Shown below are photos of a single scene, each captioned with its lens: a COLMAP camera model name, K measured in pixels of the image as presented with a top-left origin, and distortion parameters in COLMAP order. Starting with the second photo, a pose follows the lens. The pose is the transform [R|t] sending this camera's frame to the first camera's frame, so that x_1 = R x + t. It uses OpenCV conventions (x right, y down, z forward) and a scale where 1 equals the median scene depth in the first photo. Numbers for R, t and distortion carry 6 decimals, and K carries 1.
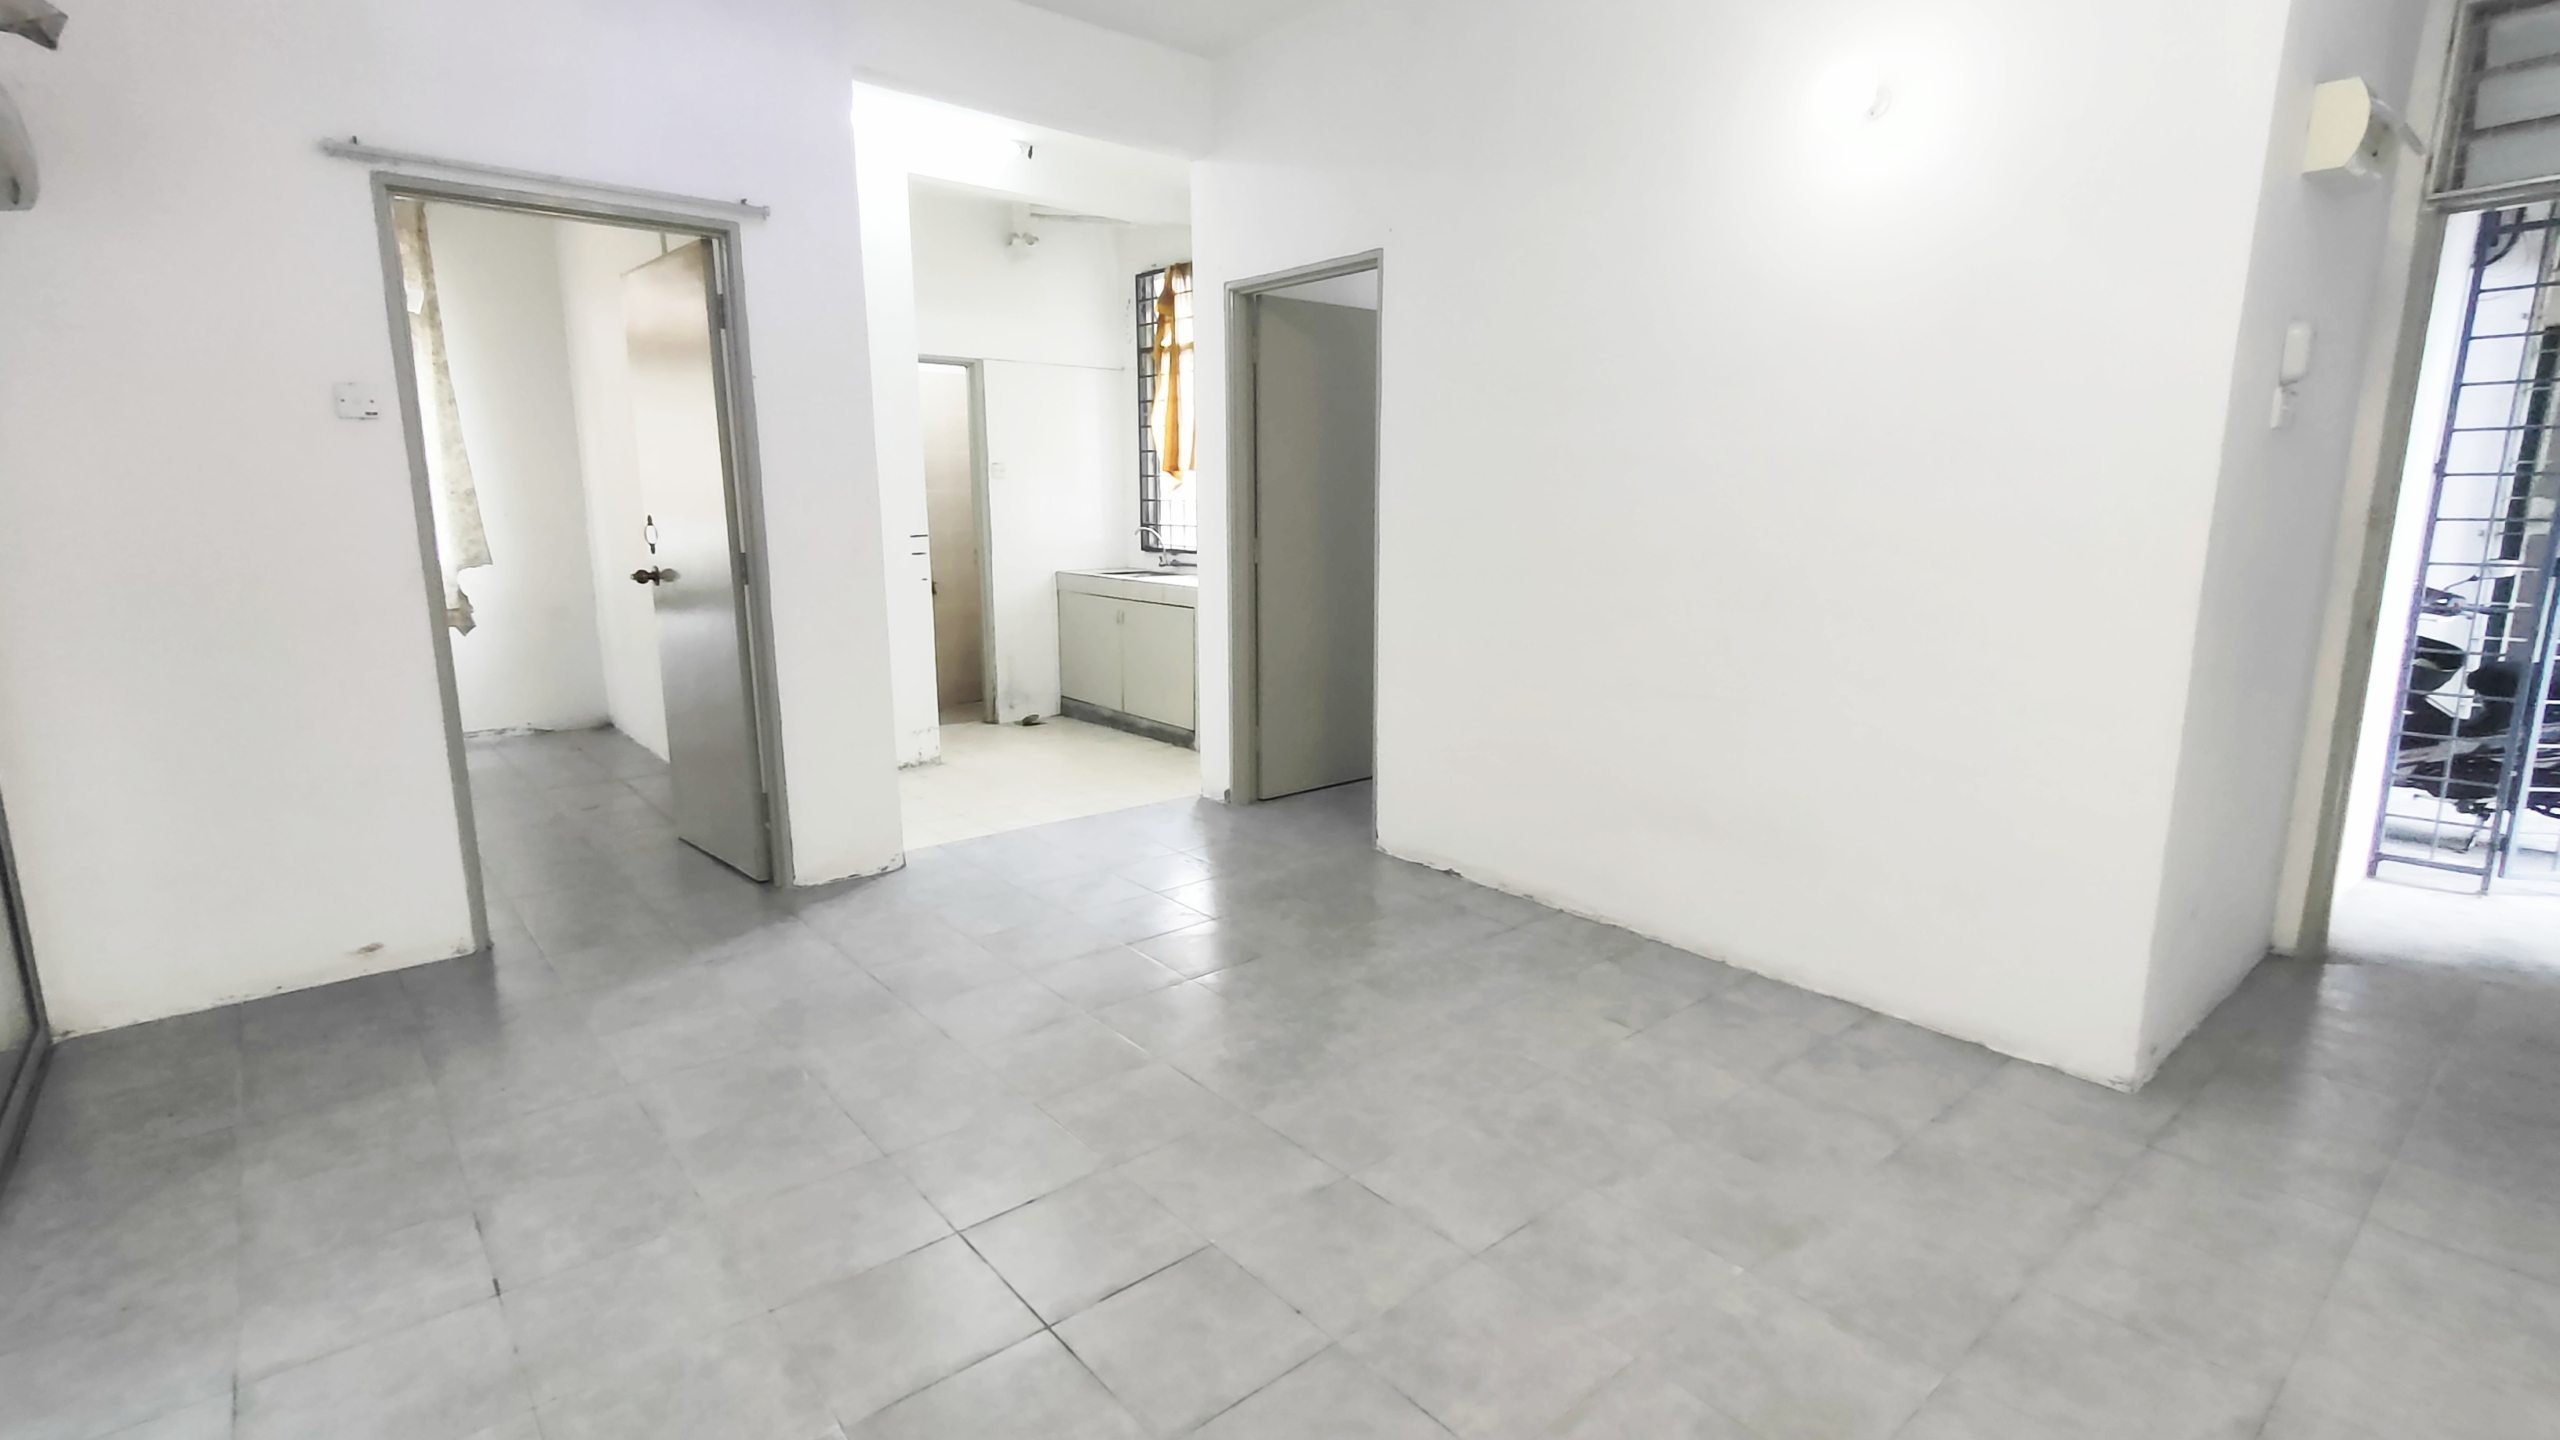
lens RADIAL K [[1202.6, 0, 1280.6], [0, 1202.6, 734.4], [0, 0, 1]] dist [0.003680, 0.000349]
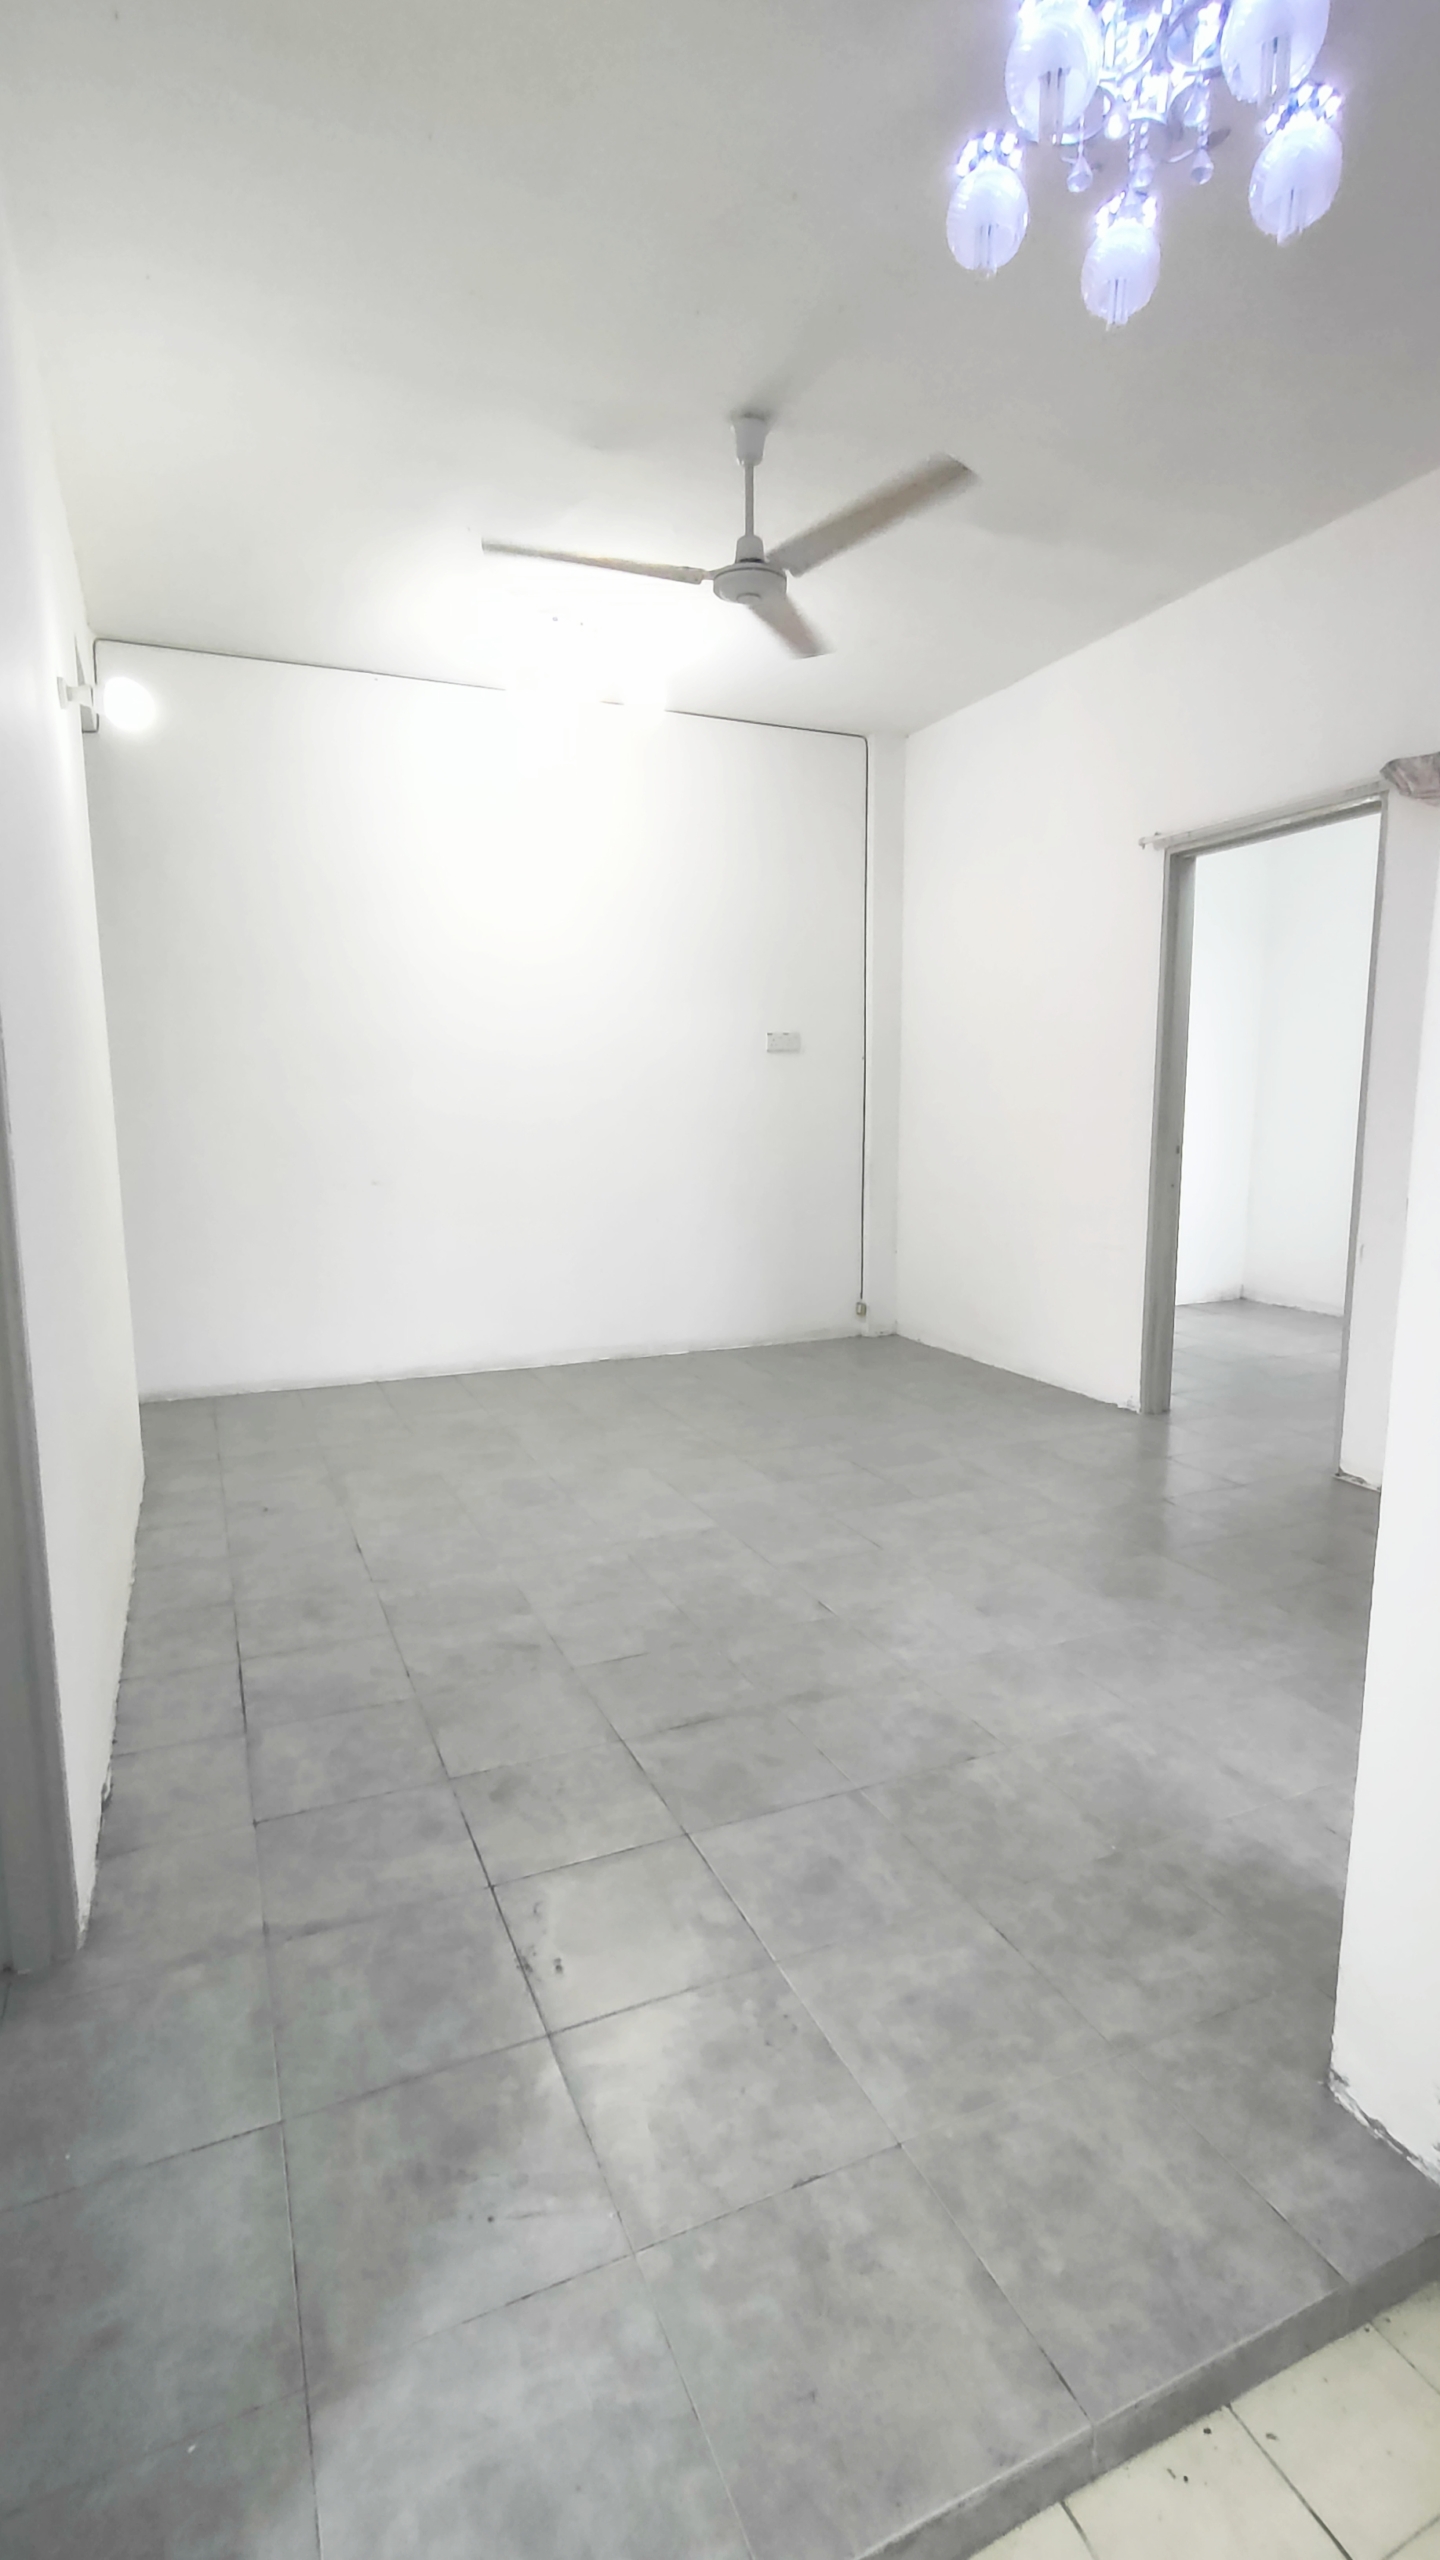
lens RADIAL K [[1202.6, 0, 720.0], [0, 1202.6, 1280.0], [0, 0, 1]] dist [0.003680, 0.000349]
pose [[-0.960233, -0.046040, 0.275379, -0.135790], [0.049699, 0.942374, 0.330850, -0.139928], [-0.274743, 0.331379, -0.902610, 0.760003]]
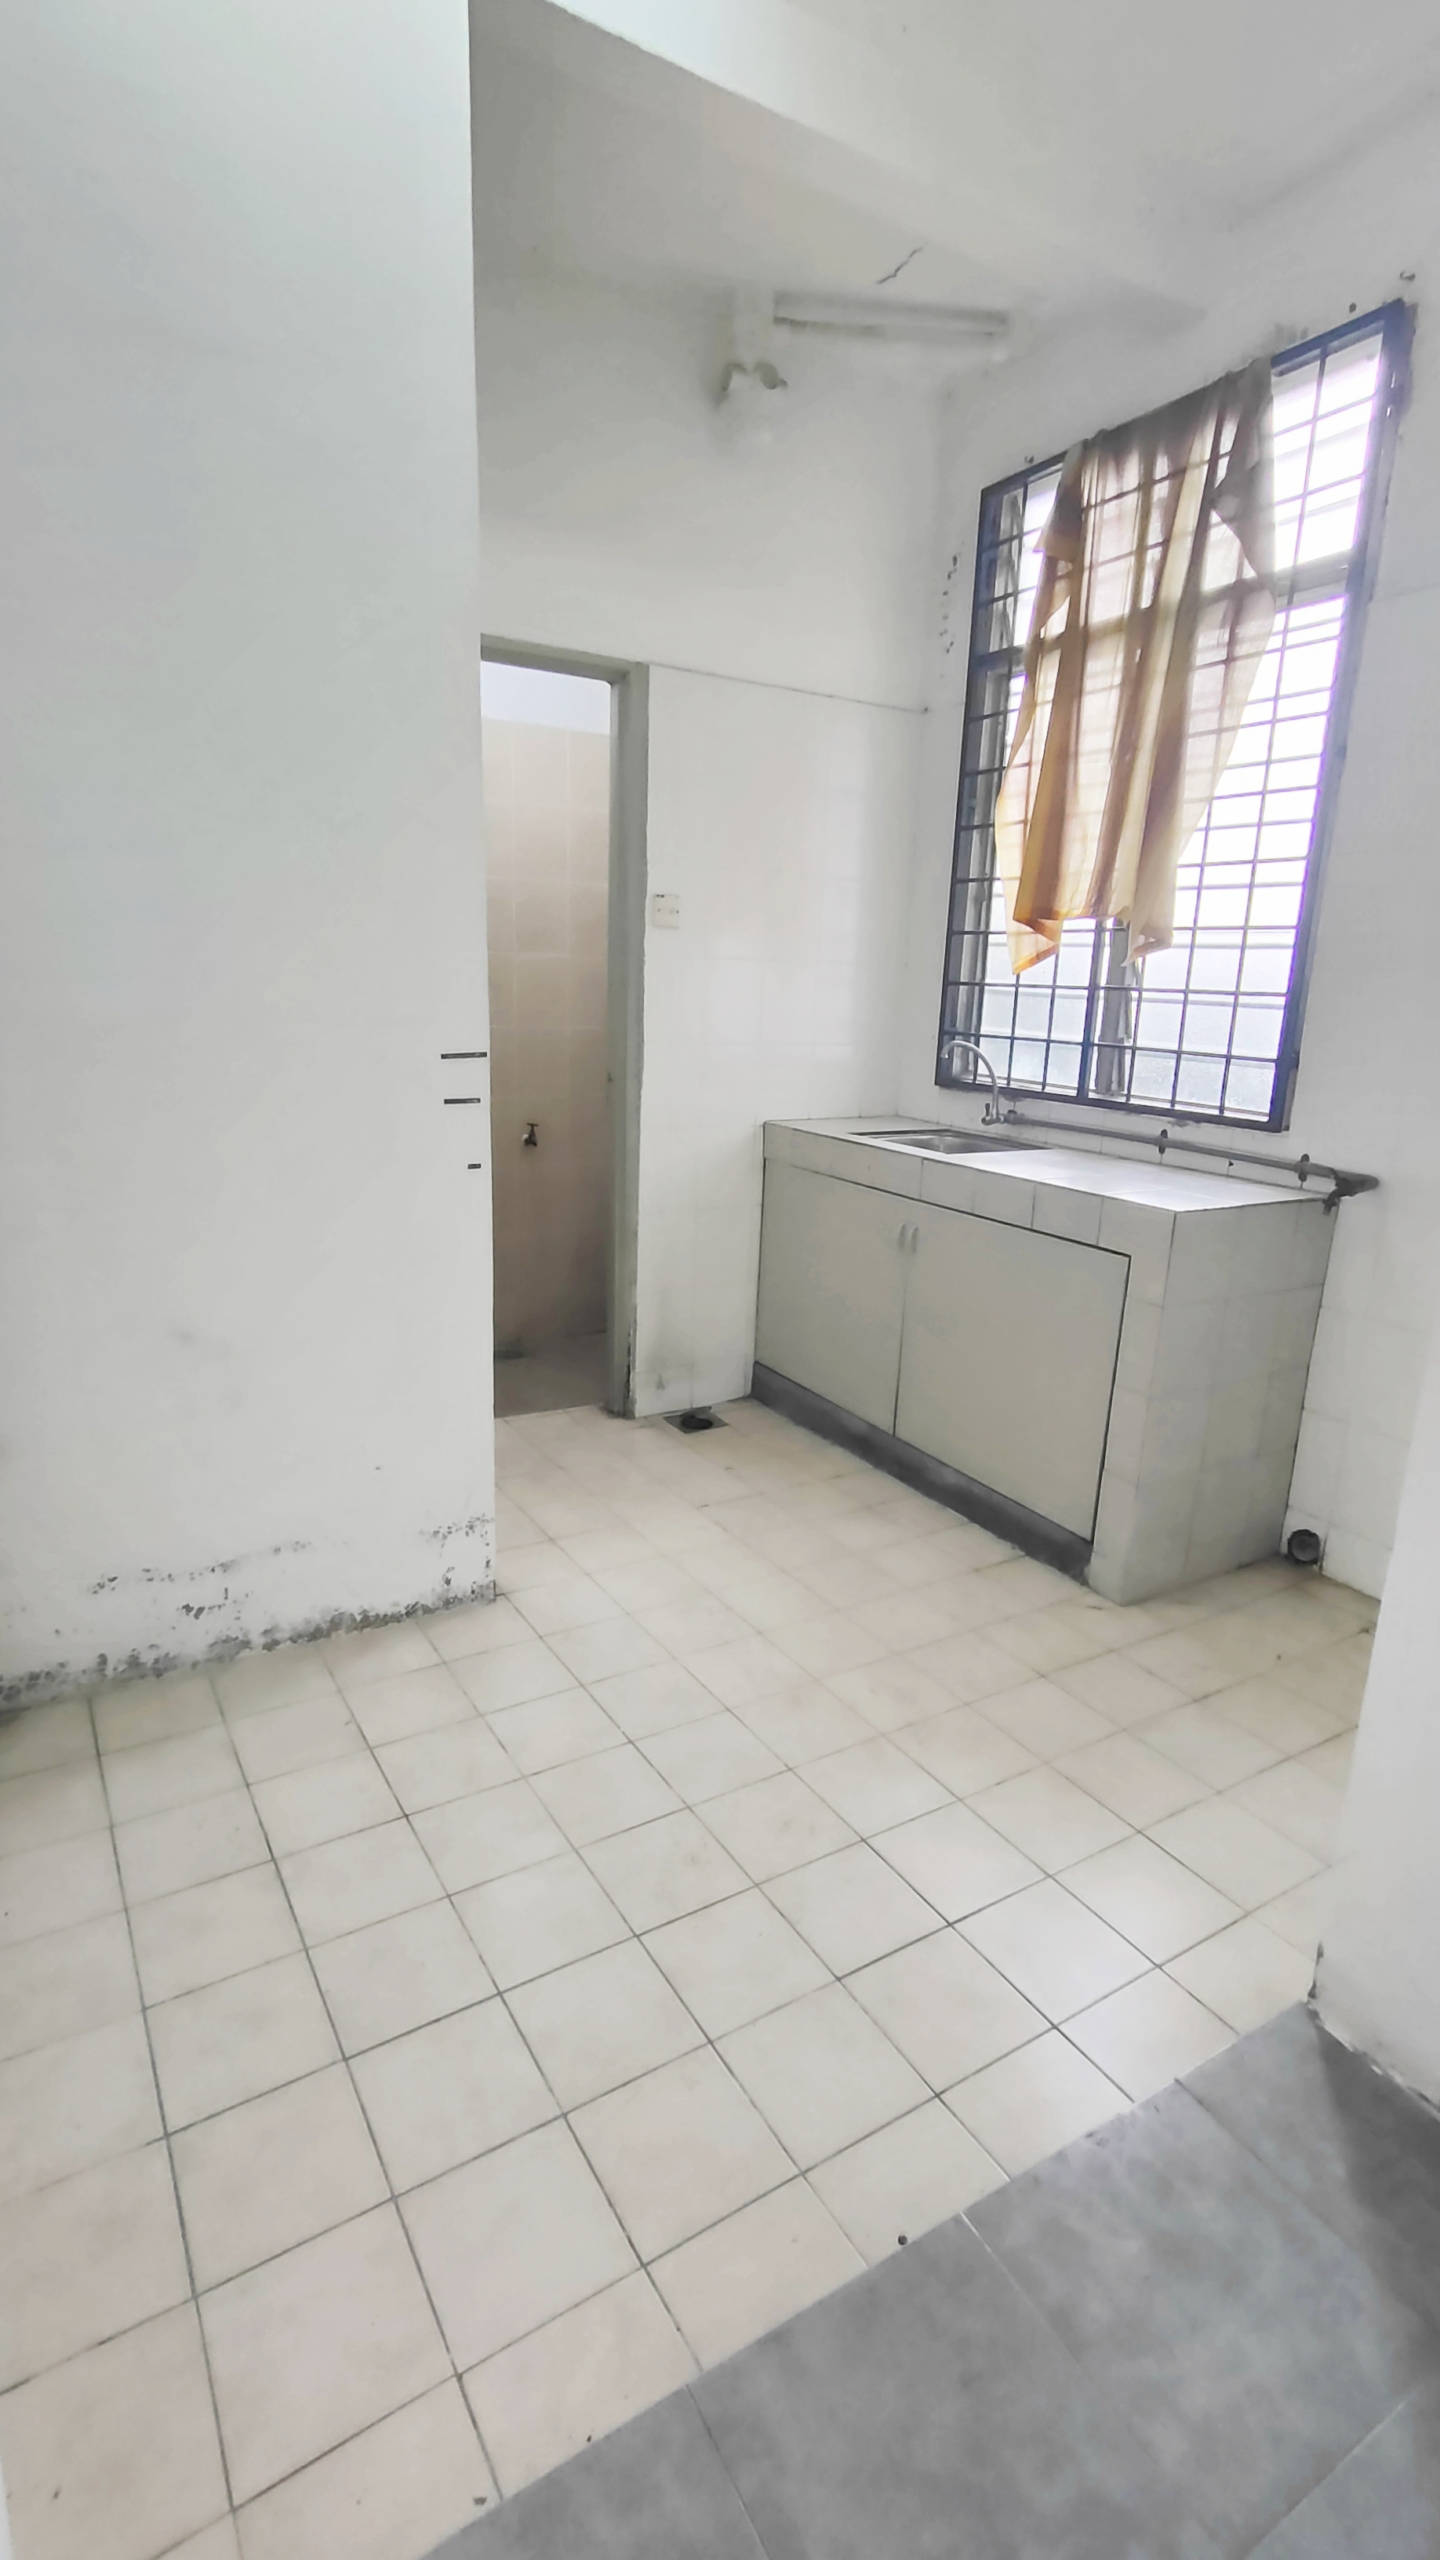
lens RADIAL K [[1202.6, 0, 720.0], [0, 1202.6, 1280.0], [0, 0, 1]] dist [0.003680, 0.000349]
pose [[0.986162, 0.070458, -0.150064, -0.128295], [-0.063642, 0.996732, 0.049758, -0.095790], [0.153079, -0.039519, 0.987423, 0.513696]]
